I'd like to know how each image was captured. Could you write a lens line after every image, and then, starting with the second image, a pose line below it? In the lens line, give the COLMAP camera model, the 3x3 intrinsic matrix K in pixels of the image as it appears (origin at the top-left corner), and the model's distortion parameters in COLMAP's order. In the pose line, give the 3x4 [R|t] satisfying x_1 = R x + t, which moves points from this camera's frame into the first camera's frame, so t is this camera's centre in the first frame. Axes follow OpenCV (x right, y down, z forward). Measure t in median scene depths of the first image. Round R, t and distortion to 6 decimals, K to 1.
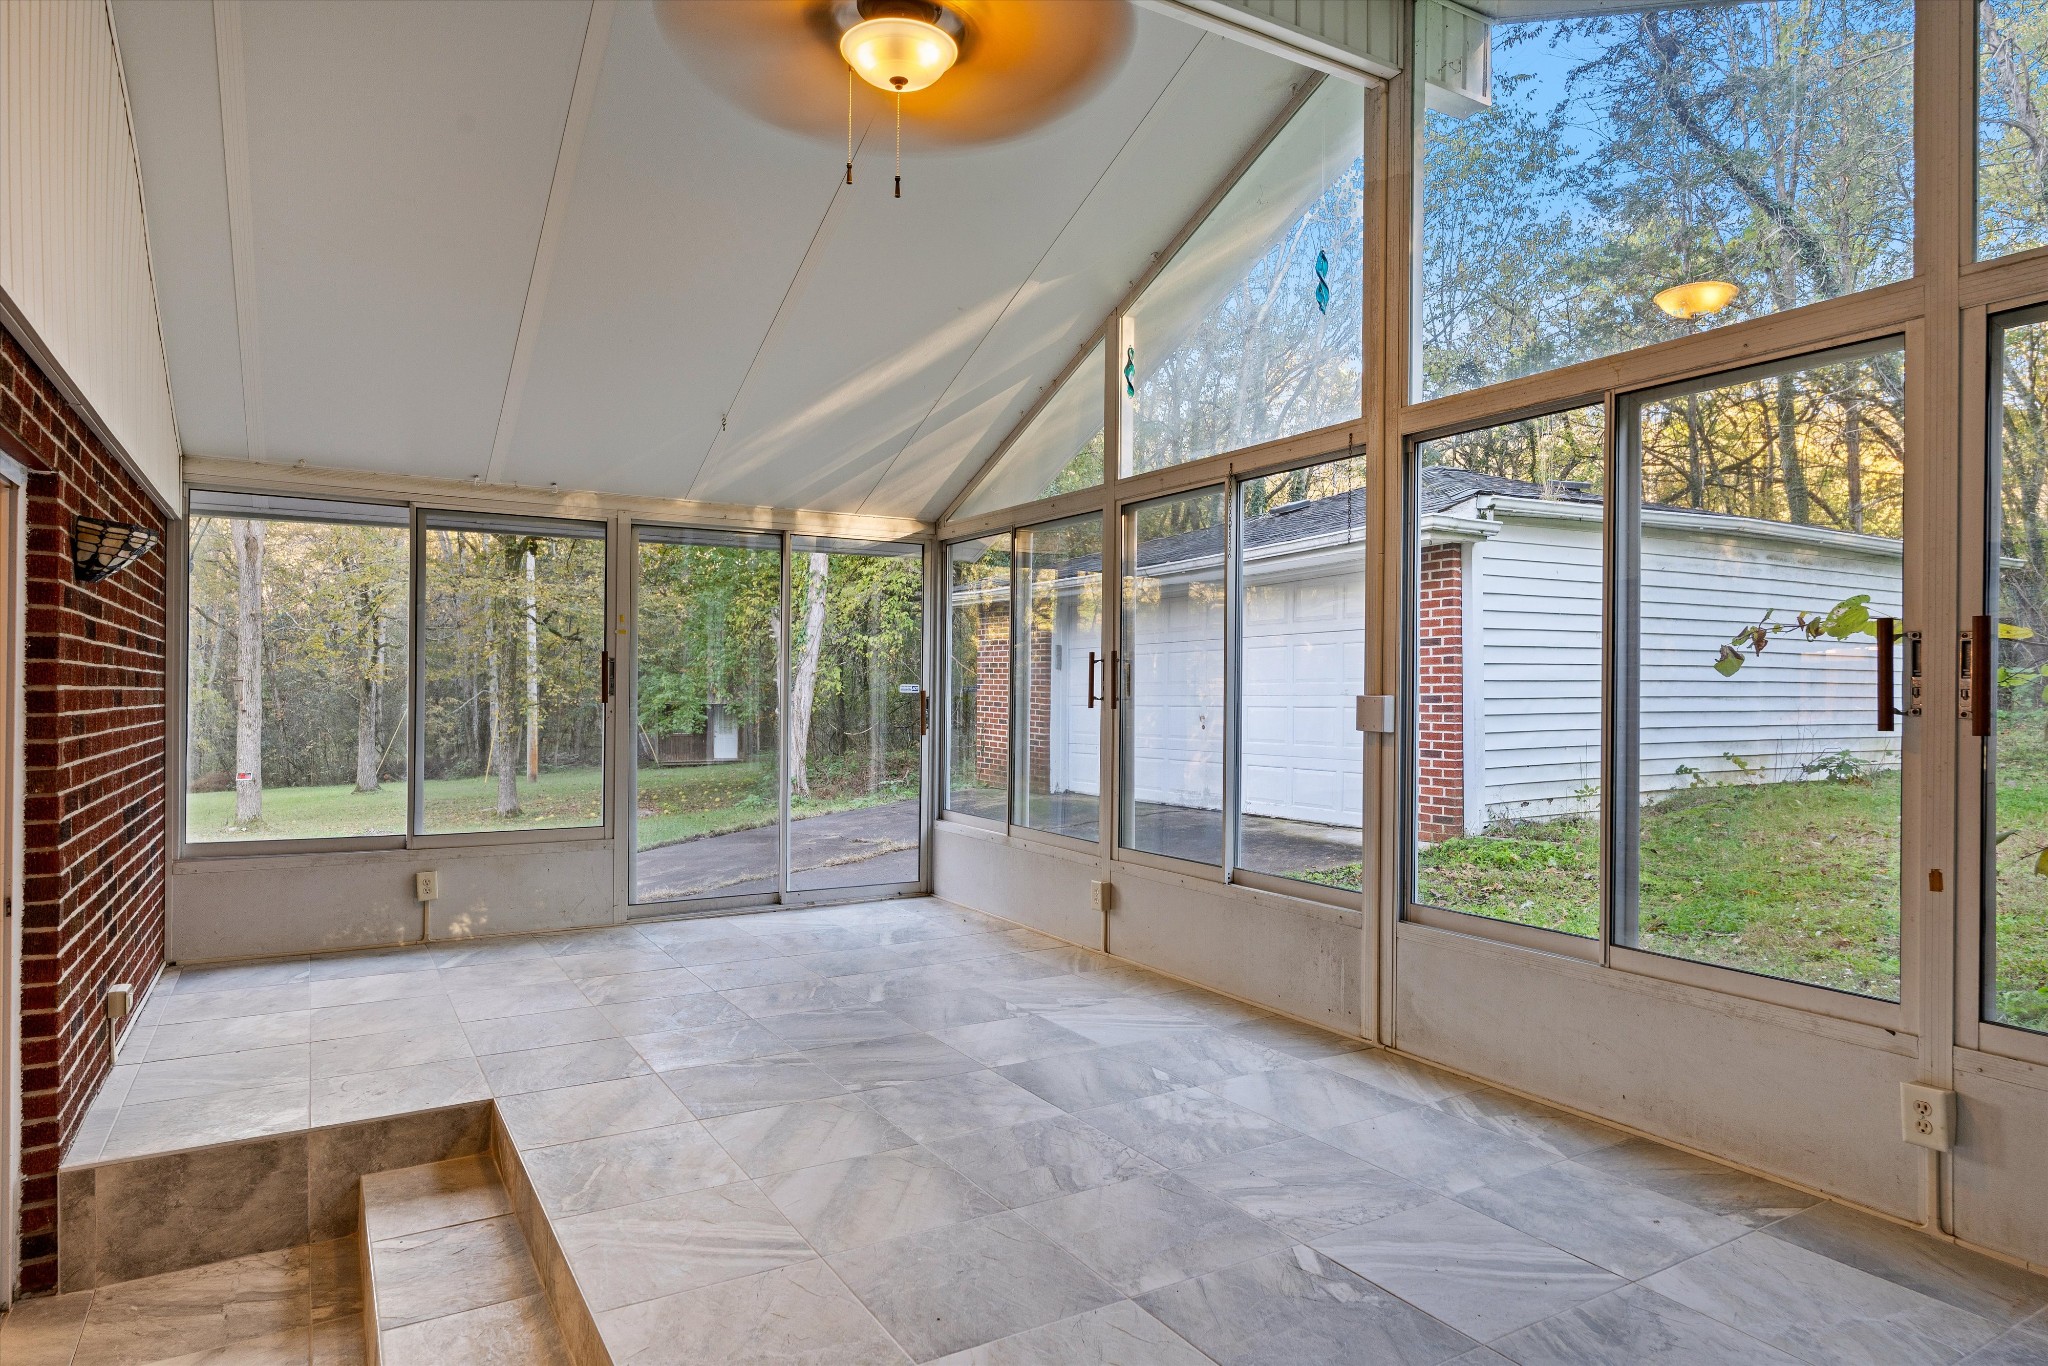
lens RADIAL K [[1196.9, 0, 1023.5], [0, 1196.9, 681.5], [0, 0, 1]] dist [0.007015, 0.000444]
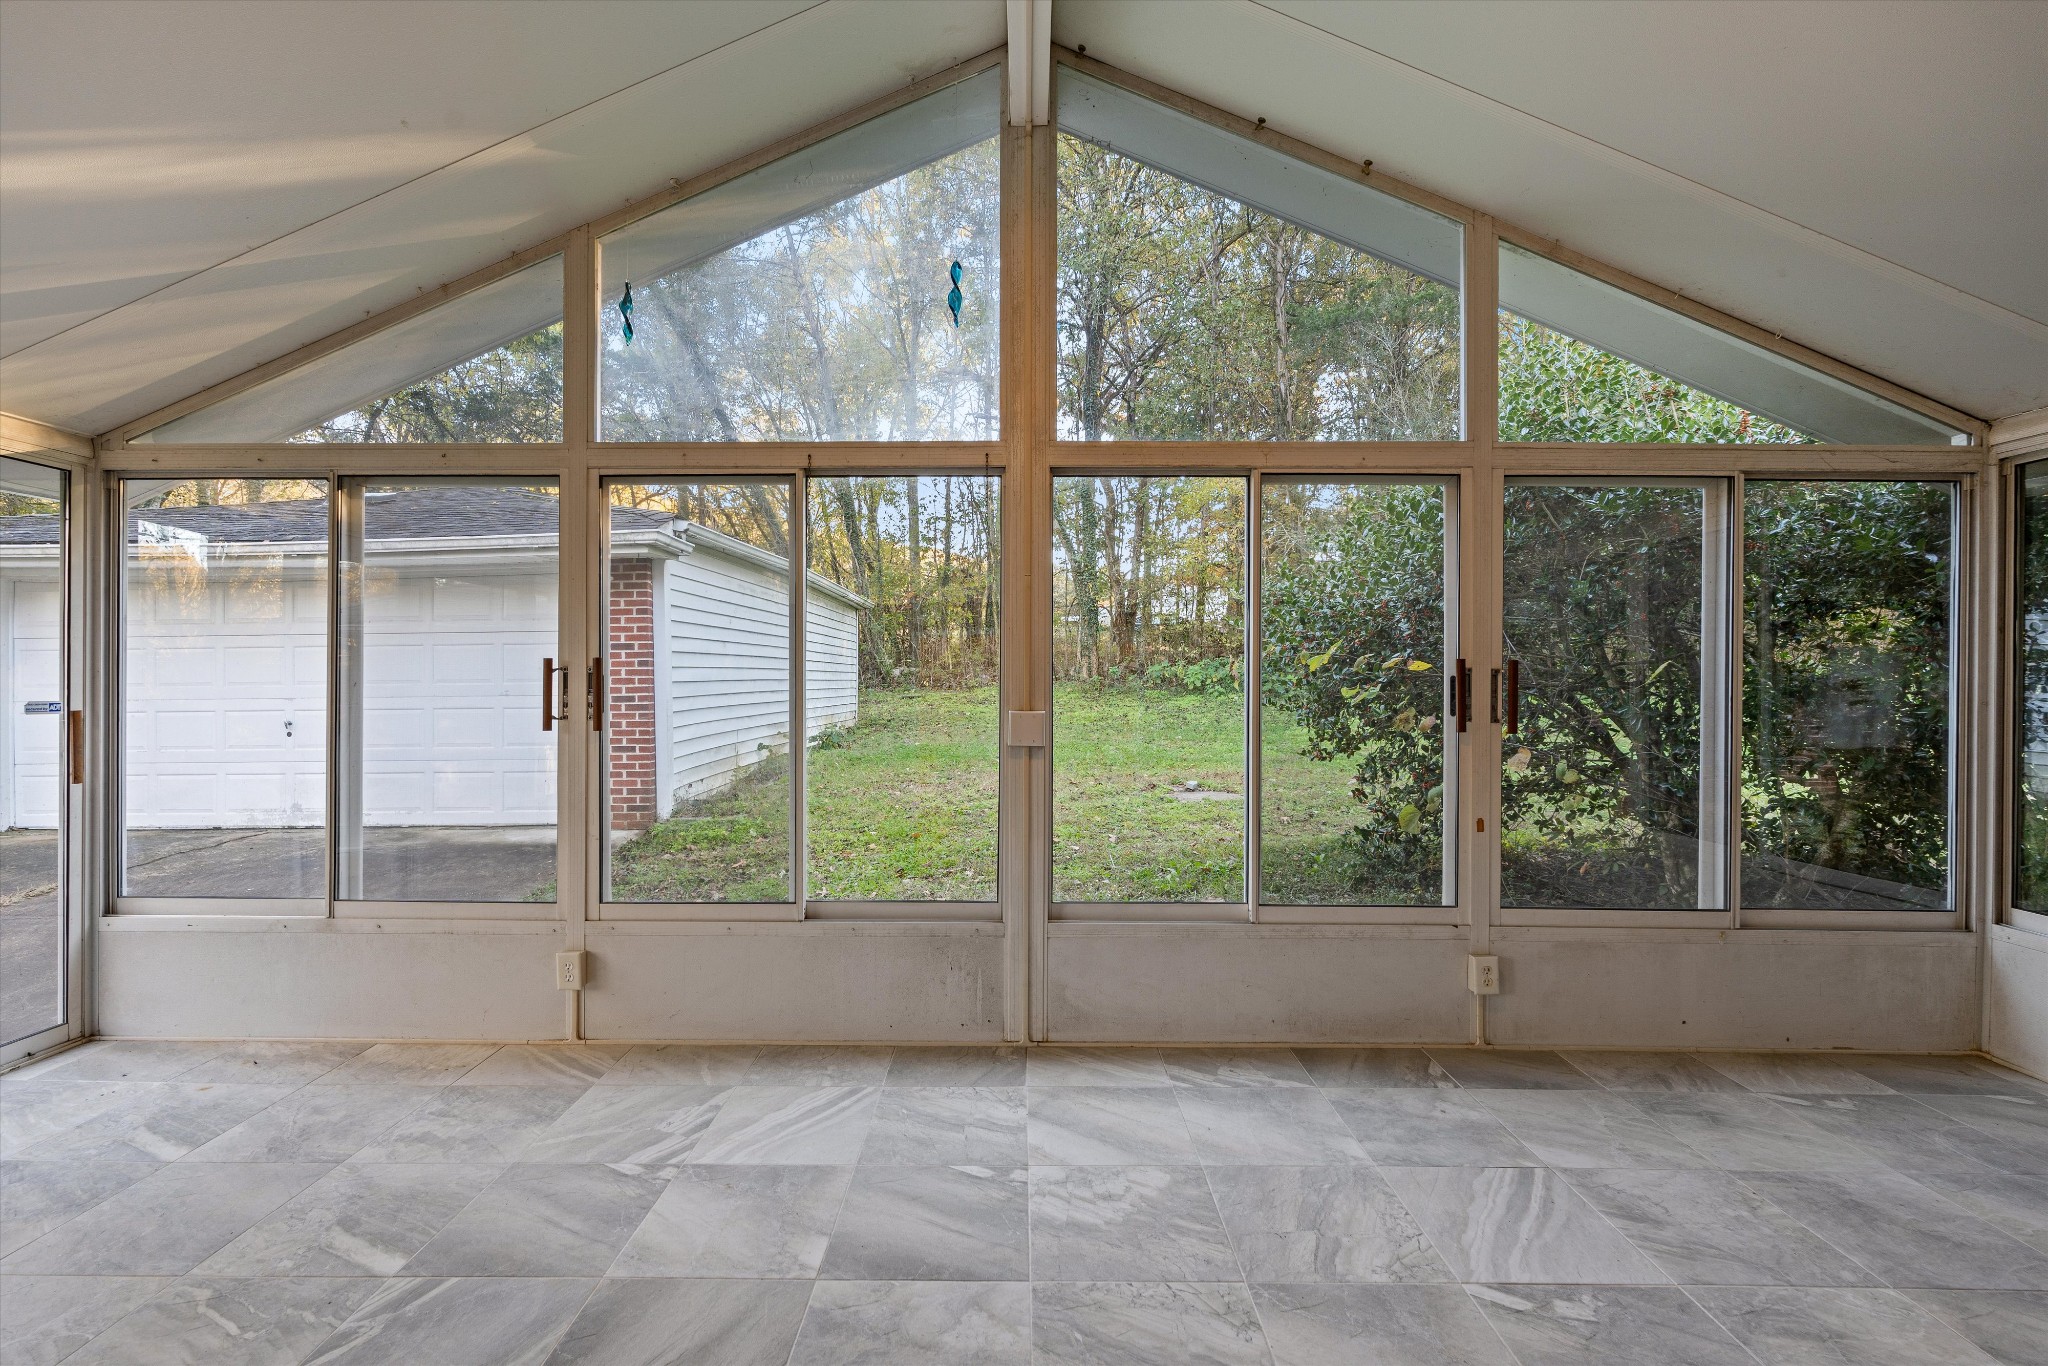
lens RADIAL K [[898.0, 0, 1023.7], [0, 898.0, 685.7], [0, 0, 1]] dist [-0.001355, 0.001282]
pose [[0.524657, -0.009844, 0.851257, -0.387366], [-0.003090, 0.999905, 0.013468, -0.022325], [-0.851308, -0.009697, 0.524576, 0.613502]]
